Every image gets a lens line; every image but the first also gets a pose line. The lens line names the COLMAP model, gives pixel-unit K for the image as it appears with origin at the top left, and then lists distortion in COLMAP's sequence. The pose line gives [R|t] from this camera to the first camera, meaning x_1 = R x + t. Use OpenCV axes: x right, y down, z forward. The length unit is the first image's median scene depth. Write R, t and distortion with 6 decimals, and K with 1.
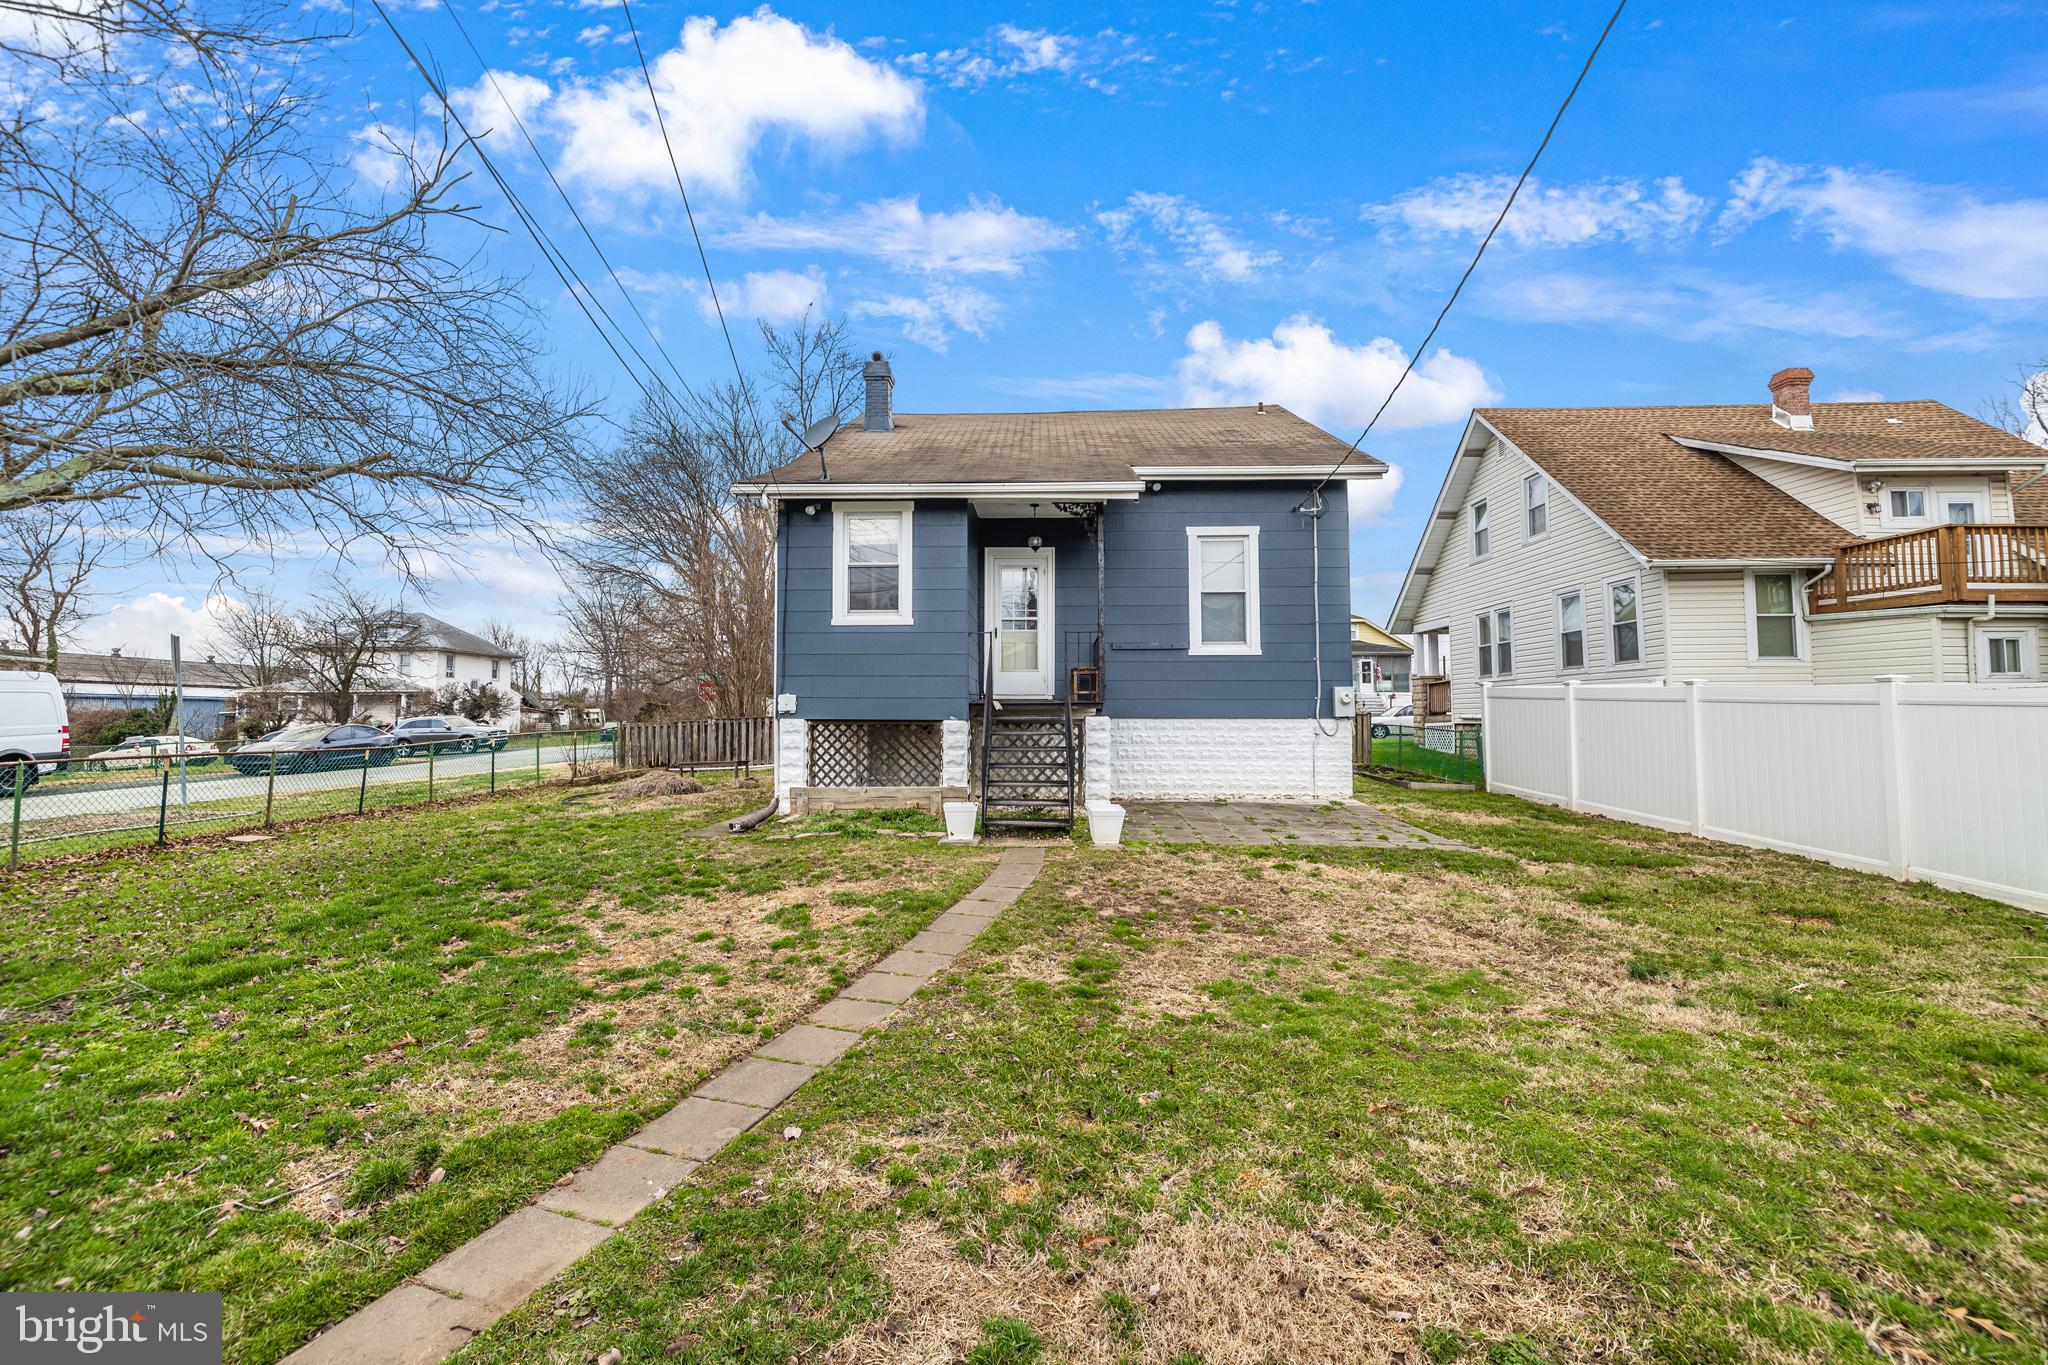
lens RADIAL K [[860.2, 0, 1013.4], [0, 860.2, 688.3], [0, 0, 1]] dist [-0.001945, 0.000382]
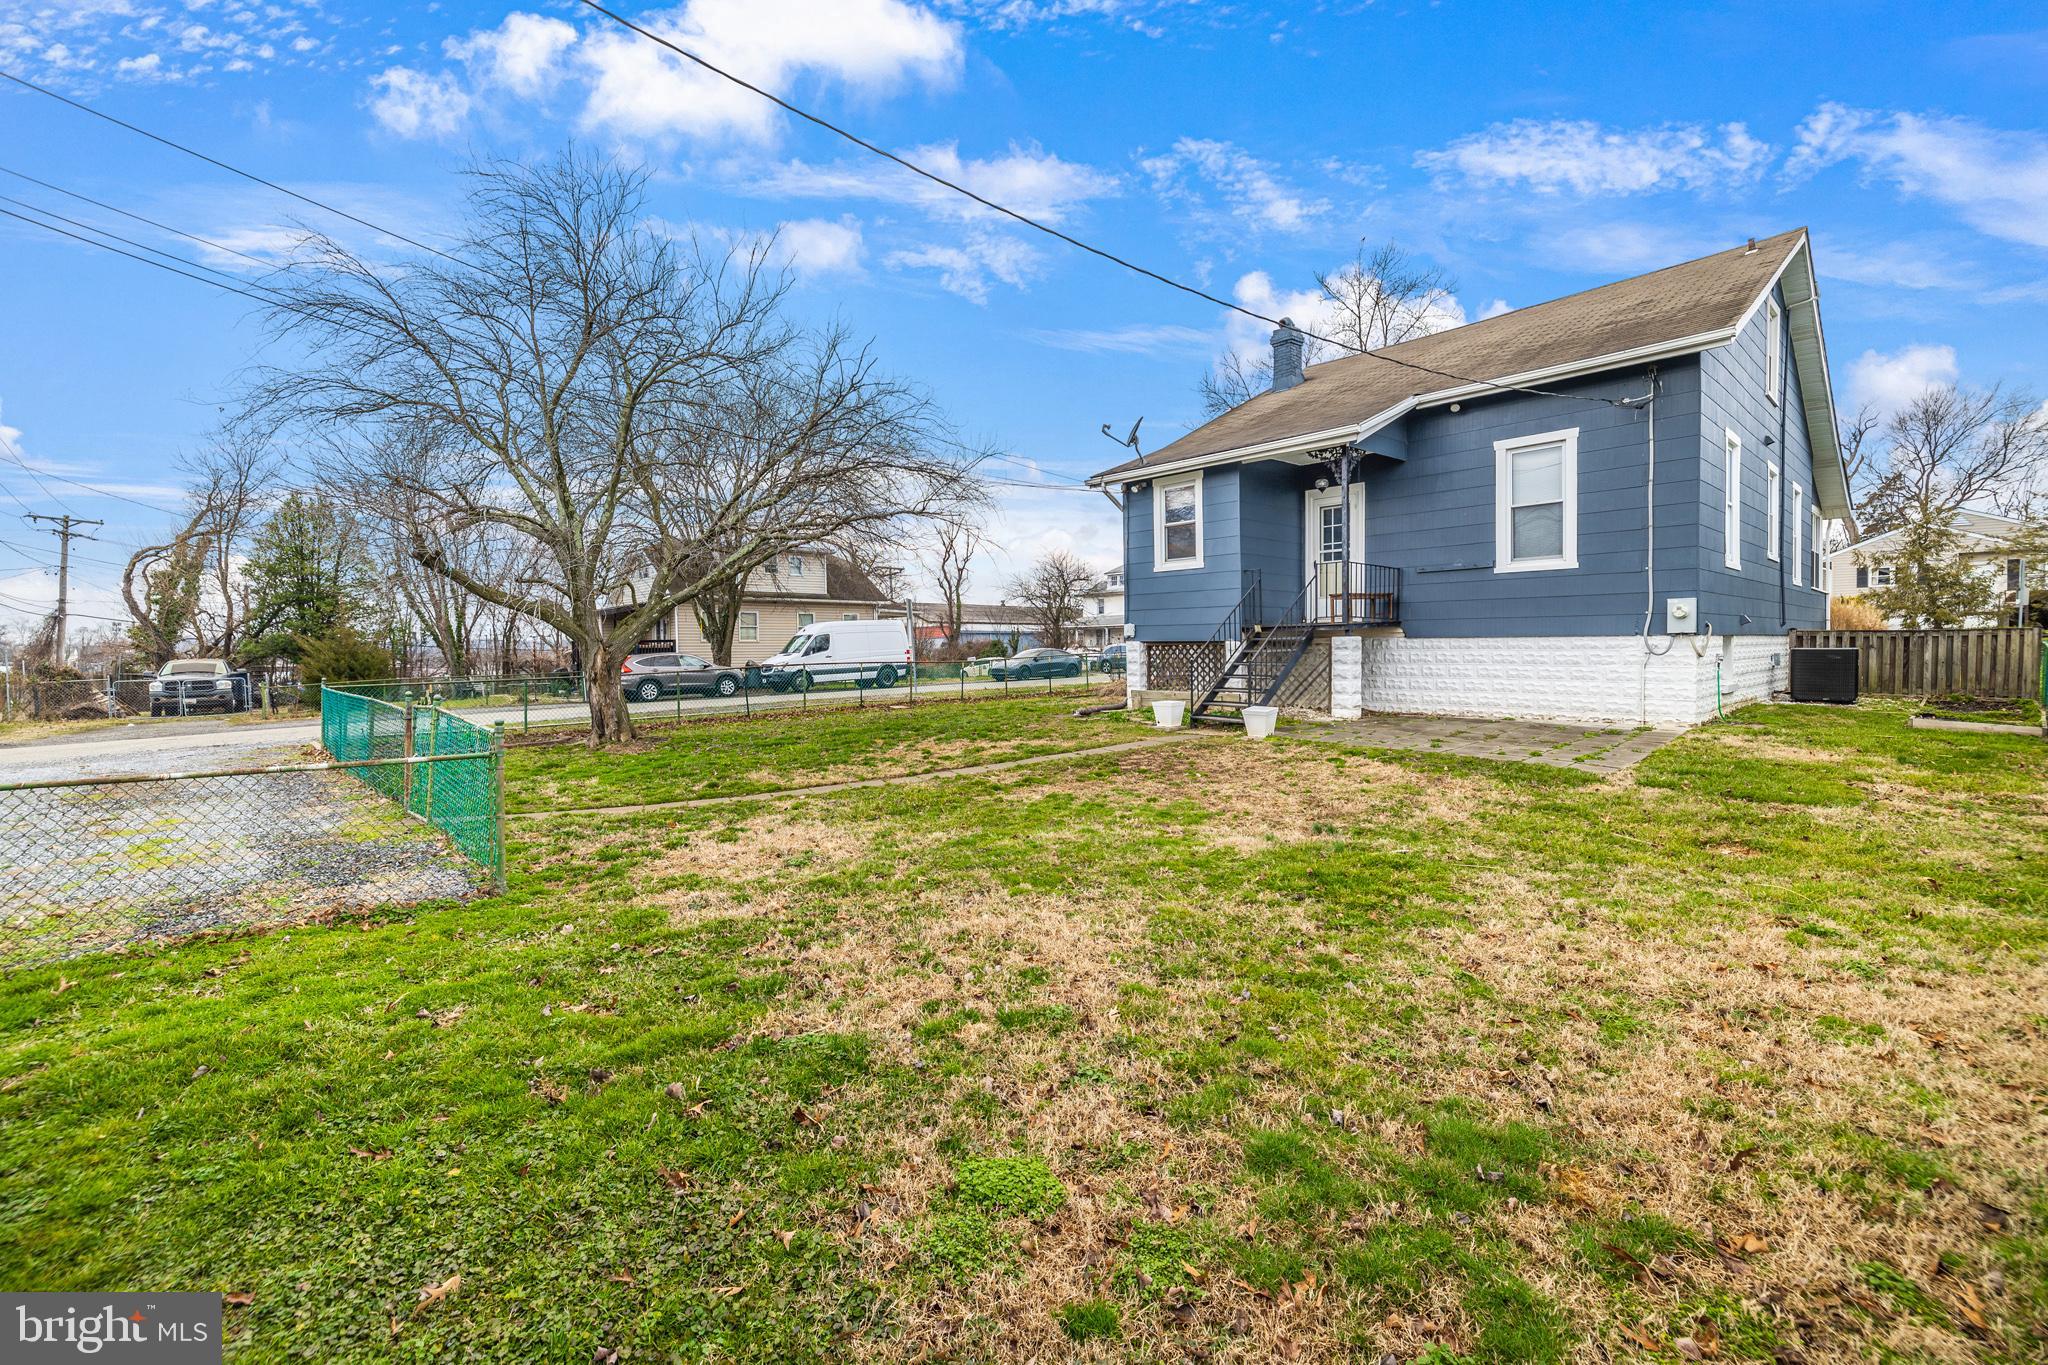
lens RADIAL K [[860.2, 0, 1043.5], [0, 860.2, 688.7], [0, 0, 1]] dist [-0.001945, 0.000382]
pose [[0.696319, 0.030213, -0.717096, 0.550494], [0.031537, 0.996861, 0.072624, 0.005490], [0.717039, -0.073185, 0.693180, -0.067271]]
